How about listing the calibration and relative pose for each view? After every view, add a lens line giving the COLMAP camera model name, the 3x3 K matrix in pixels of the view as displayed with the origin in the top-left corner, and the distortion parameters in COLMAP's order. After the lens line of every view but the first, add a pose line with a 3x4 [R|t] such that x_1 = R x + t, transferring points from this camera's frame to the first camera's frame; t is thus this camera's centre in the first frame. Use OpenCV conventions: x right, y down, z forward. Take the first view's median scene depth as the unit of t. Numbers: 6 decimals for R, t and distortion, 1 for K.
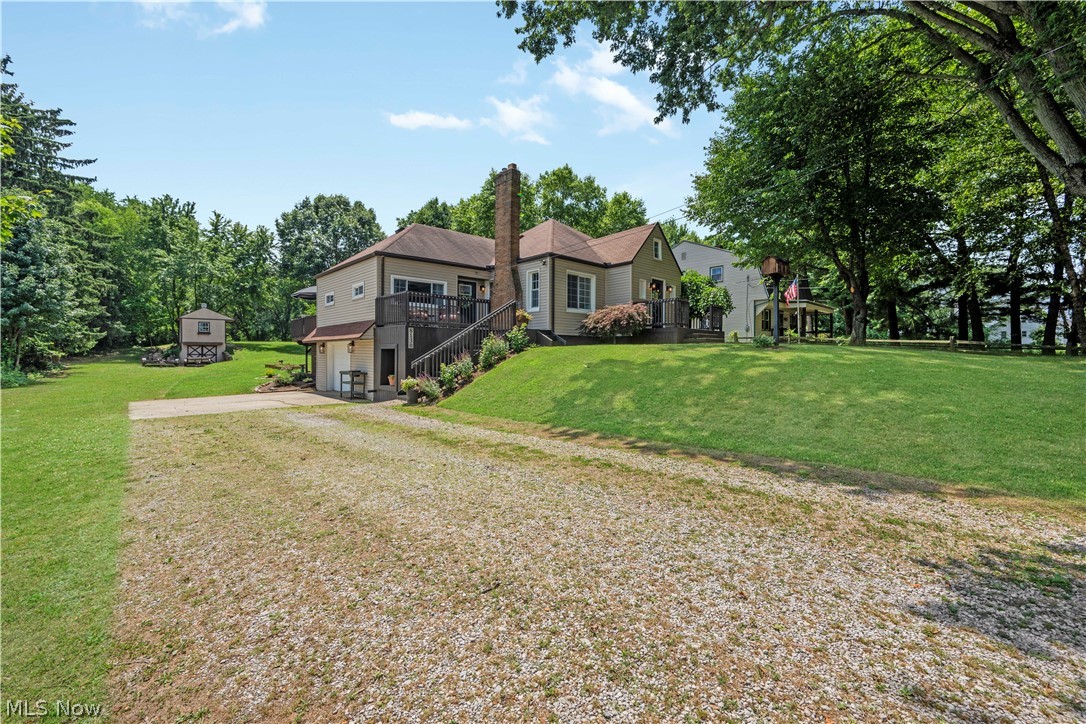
lens RADIAL K [[426.2, 0, 481.0], [0, 426.2, 338.1], [0, 0, 1]] dist [-0.003913, 0.000954]
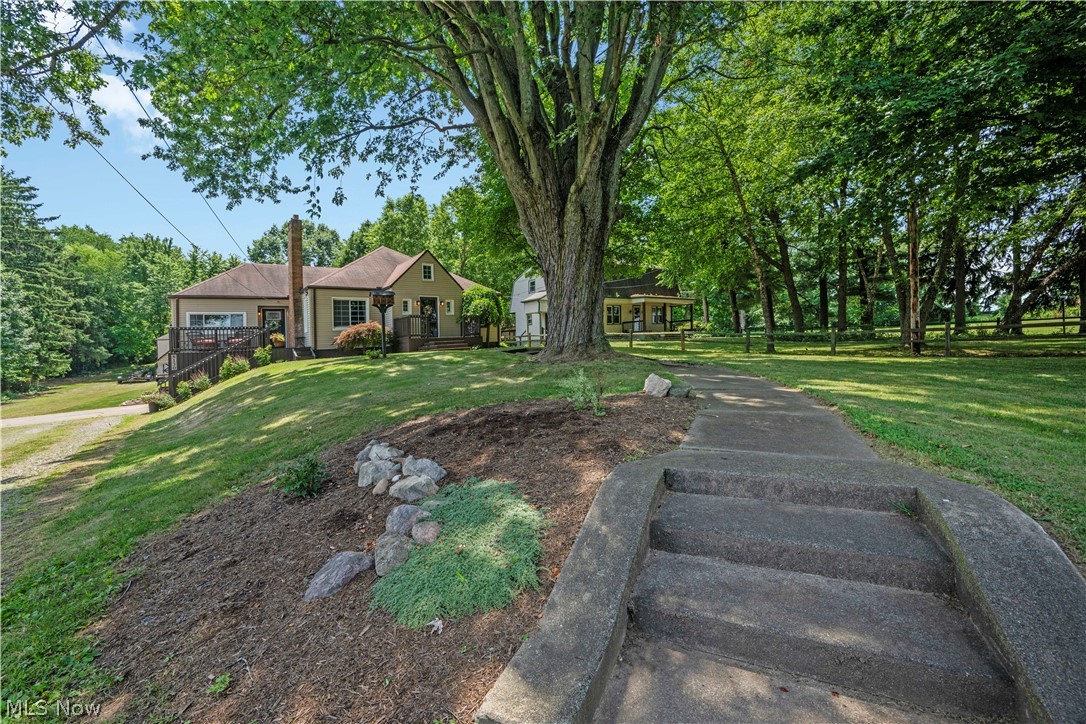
lens RADIAL K [[426.2, 0, 548.1], [0, 426.2, 320.9], [0, 0, 1]] dist [-0.003913, 0.000954]
pose [[0.996783, -0.061207, -0.051741, 0.608975], [0.060365, 0.998020, -0.017692, -0.019221], [0.052721, 0.014512, 0.998504, -0.152138]]
